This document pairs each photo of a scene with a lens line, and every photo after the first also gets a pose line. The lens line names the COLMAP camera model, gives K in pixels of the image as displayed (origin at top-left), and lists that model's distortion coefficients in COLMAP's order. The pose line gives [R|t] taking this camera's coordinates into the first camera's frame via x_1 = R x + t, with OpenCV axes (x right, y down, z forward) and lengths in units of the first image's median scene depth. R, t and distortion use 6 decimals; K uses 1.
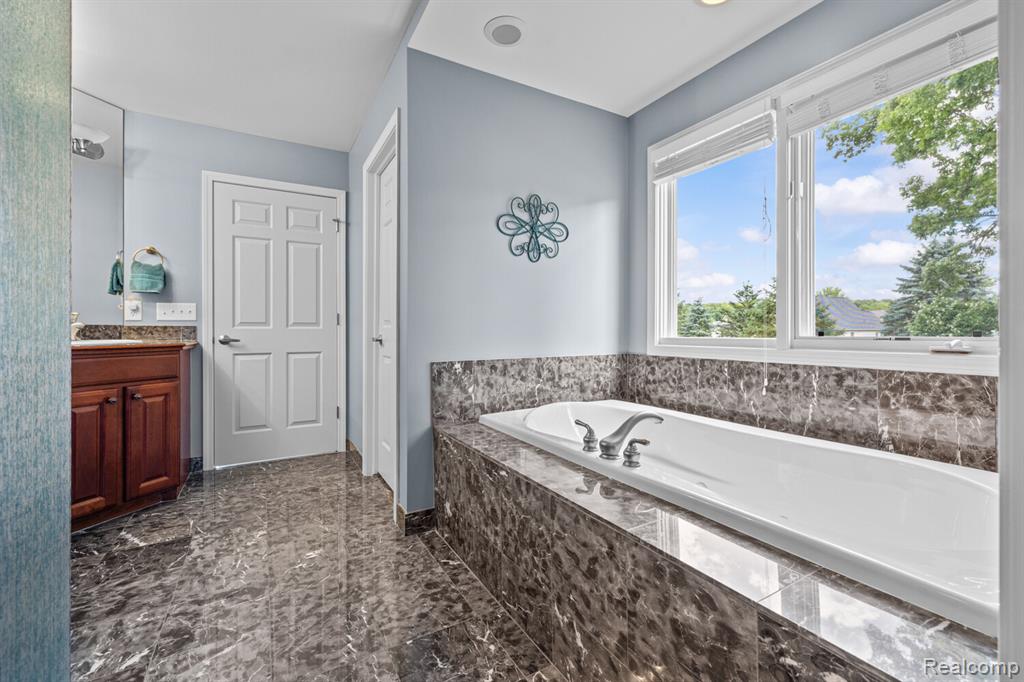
lens RADIAL K [[433.3, 0, 515.5], [0, 433.3, 333.0], [0, 0, 1]] dist [-0.000346, 0.000037]
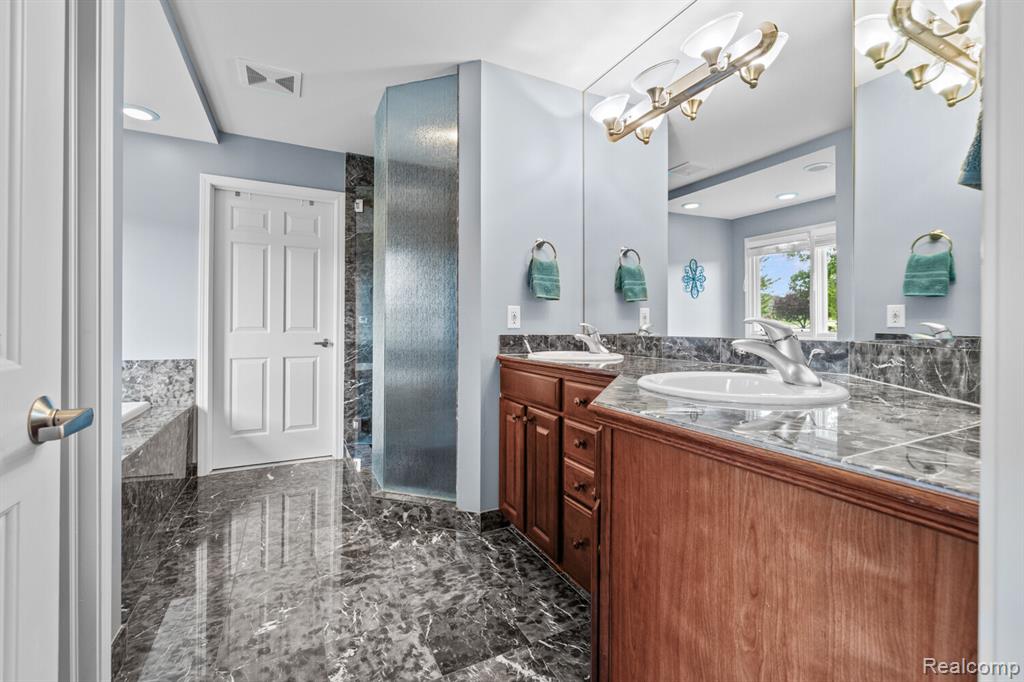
lens RADIAL K [[433.3, 0, 515.5], [0, 433.3, 333.0], [0, 0, 1]] dist [-0.000346, 0.000037]
pose [[-0.998716, -0.005500, 0.050365, -1.047430], [-0.004803, 0.999891, 0.013966, -0.050175], [-0.050436, 0.013706, -0.998633, 1.926242]]
